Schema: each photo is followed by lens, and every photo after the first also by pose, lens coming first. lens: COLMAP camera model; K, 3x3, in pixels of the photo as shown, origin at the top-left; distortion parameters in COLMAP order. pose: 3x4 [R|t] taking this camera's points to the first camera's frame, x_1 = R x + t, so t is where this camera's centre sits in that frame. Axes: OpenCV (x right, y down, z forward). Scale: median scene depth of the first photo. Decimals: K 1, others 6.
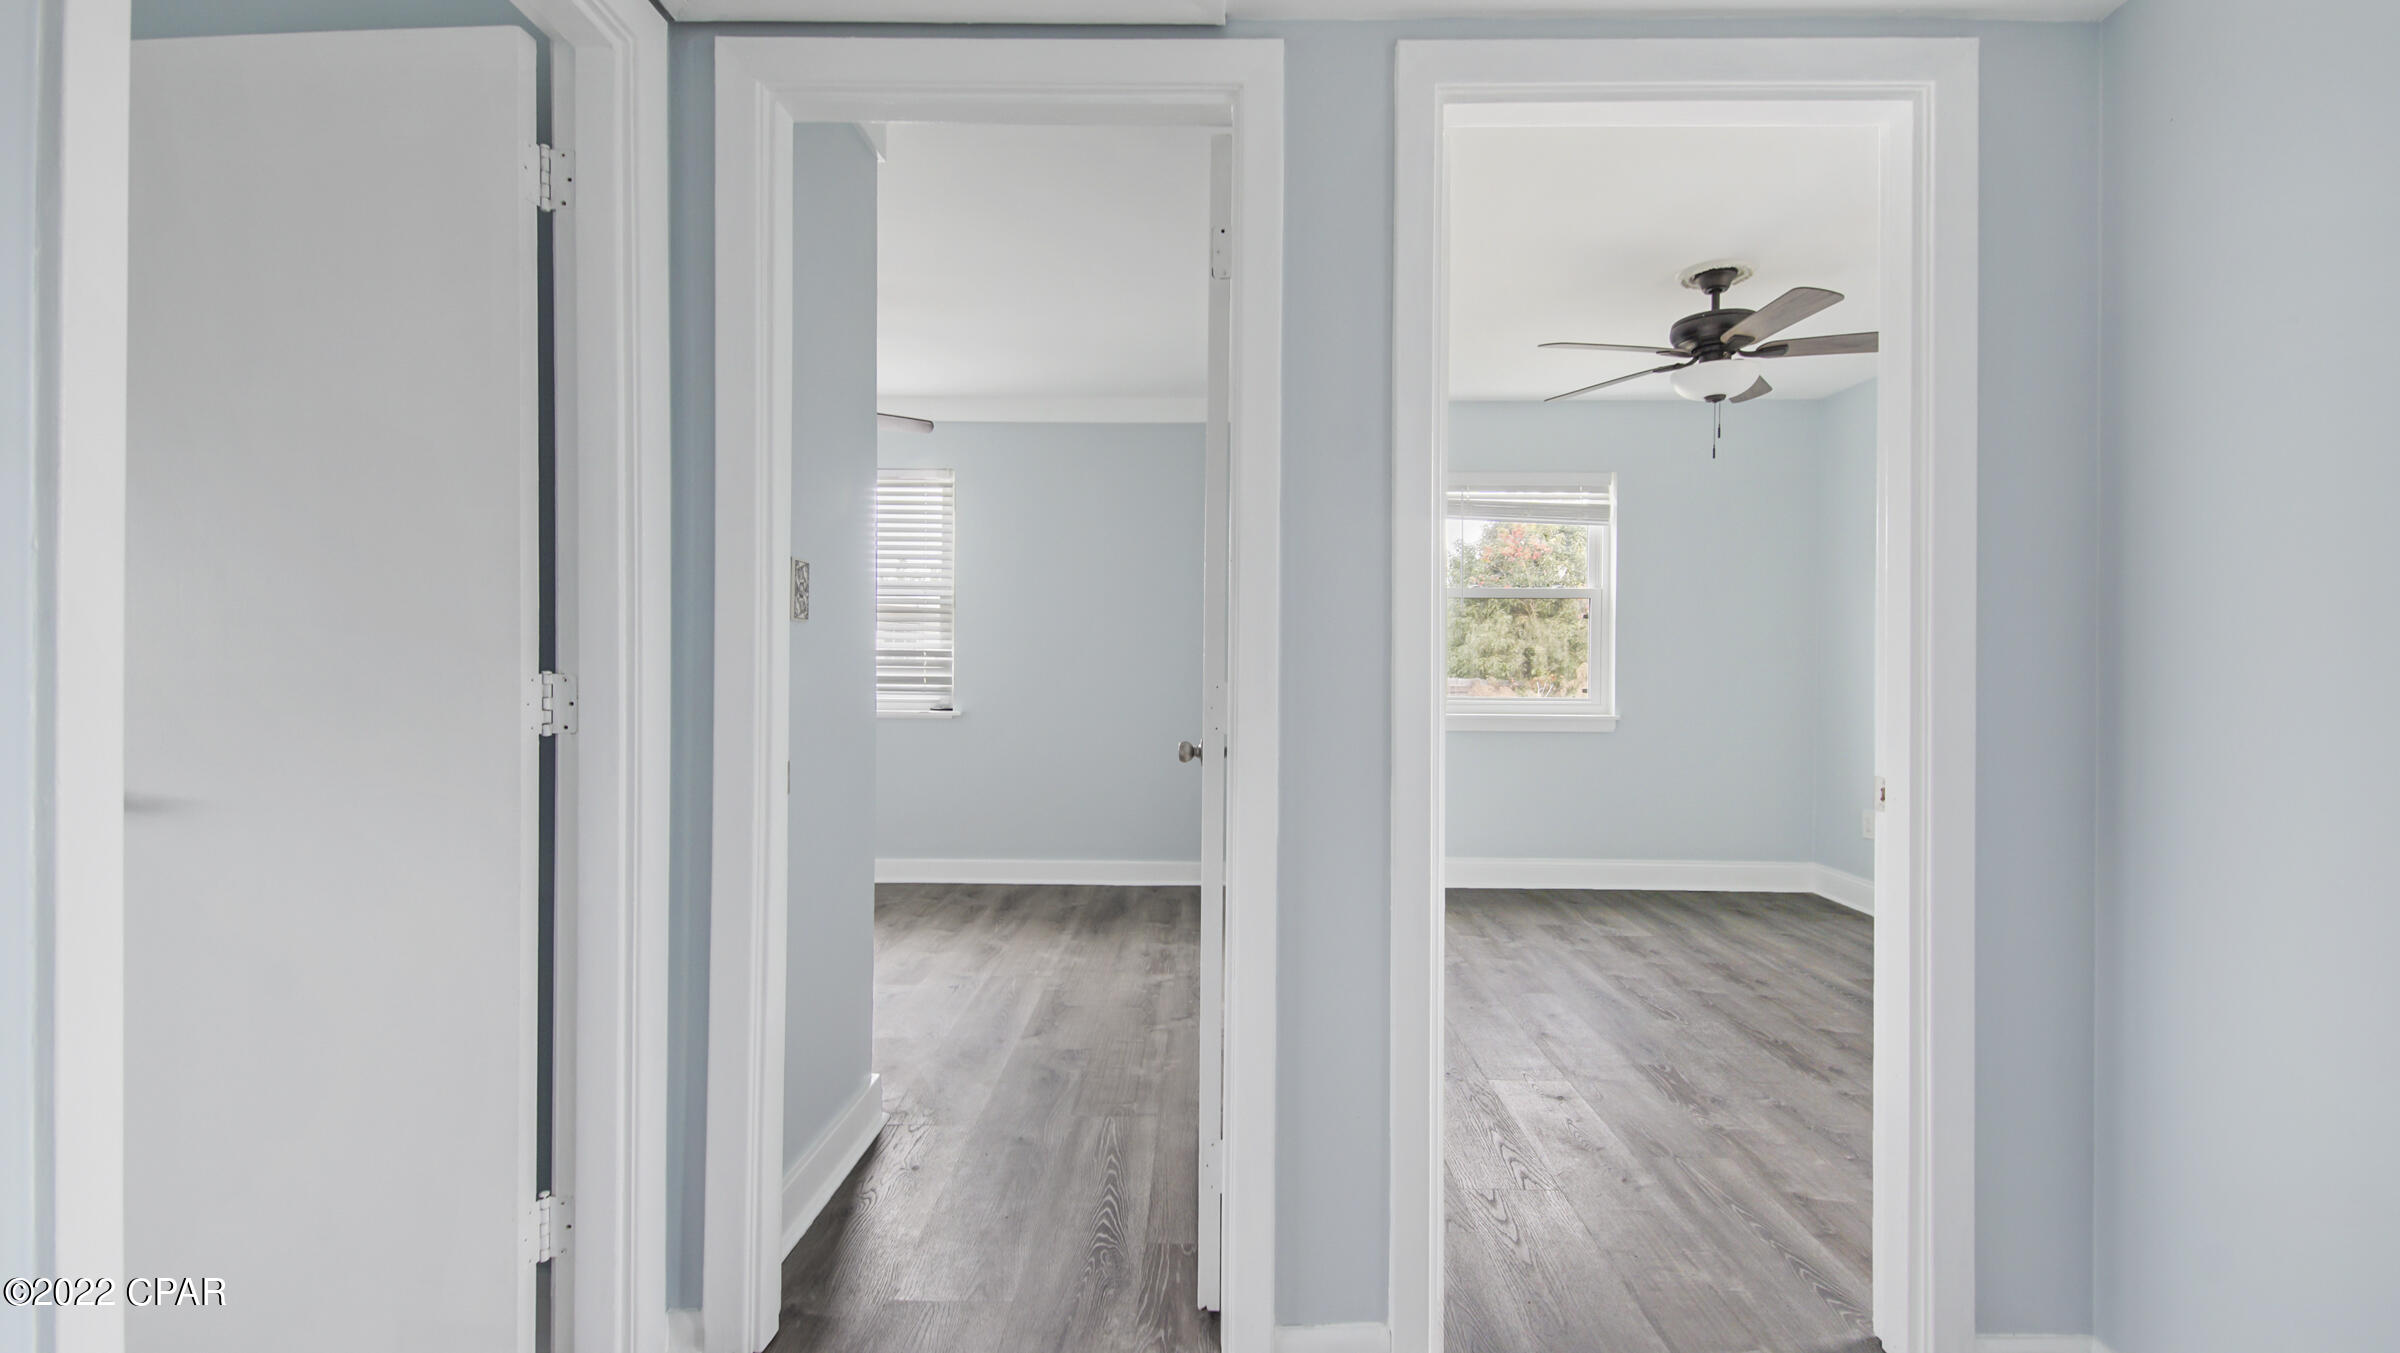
lens RADIAL K [[1071.7, 0, 1178.7], [0, 1071.7, 685.6], [0, 0, 1]] dist [0.015791, -0.010945]
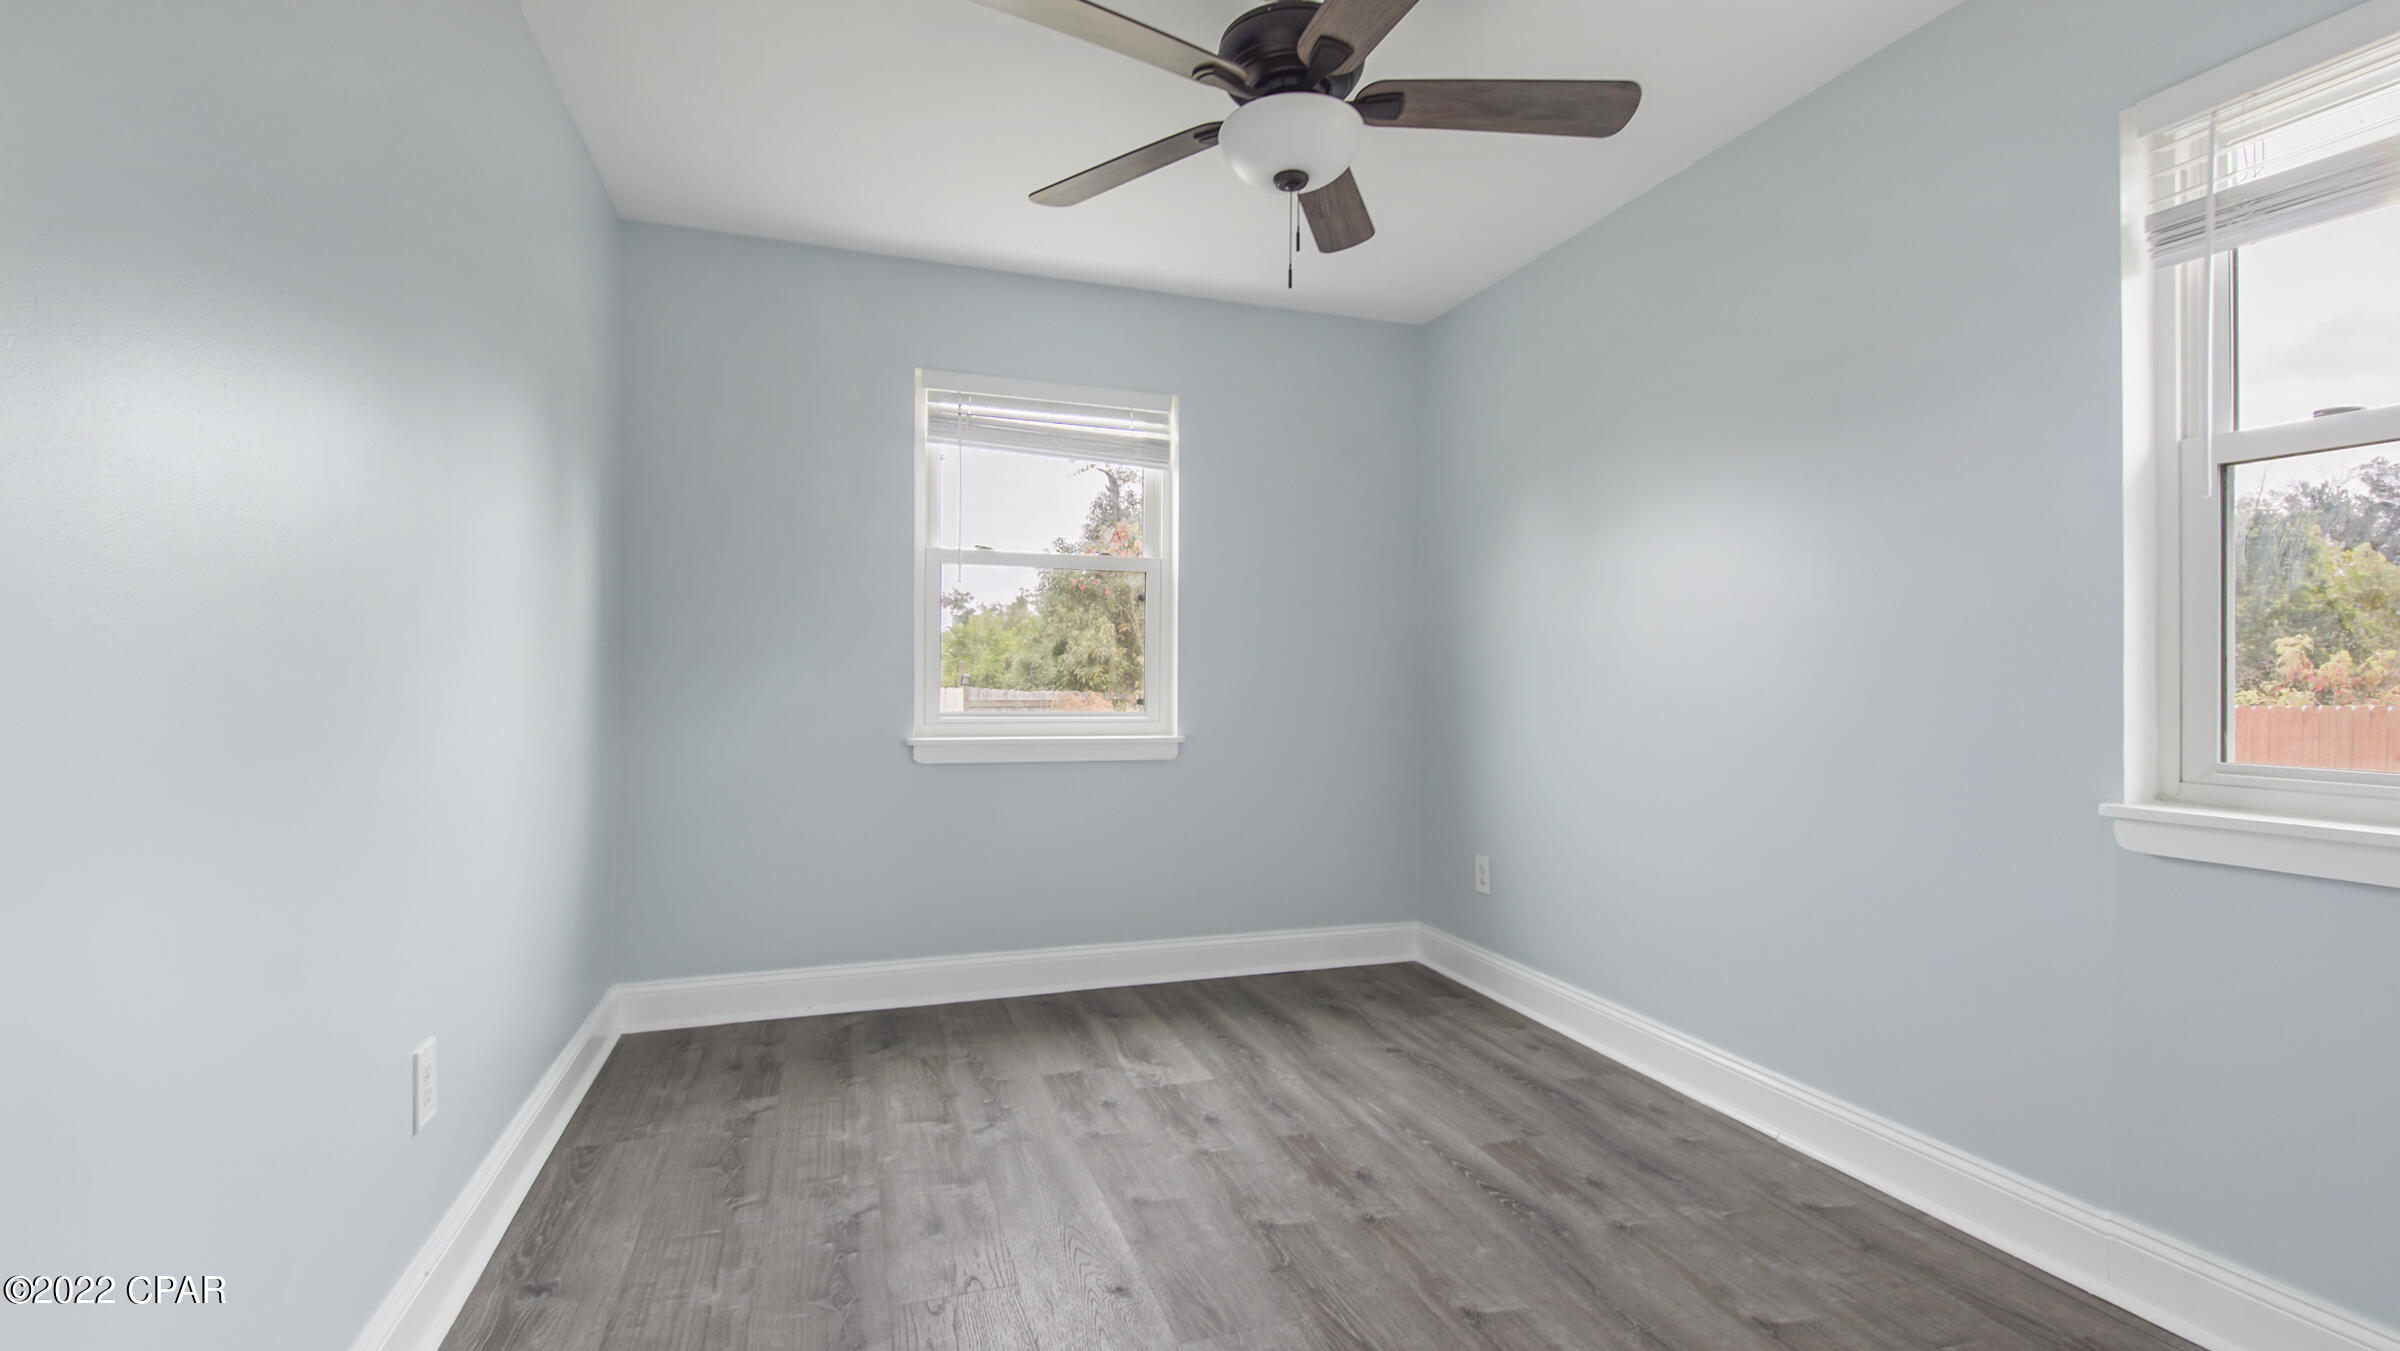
lens RADIAL K [[1071.7, 0, 1206.1], [0, 1071.7, 681.6], [0, 0, 1]] dist [0.015791, -0.010945]
pose [[0.935423, 0.005504, 0.353488, 0.189199], [0.000658, 0.999850, -0.017310, 0.004545], [-0.353530, 0.016424, 0.935279, 0.359385]]
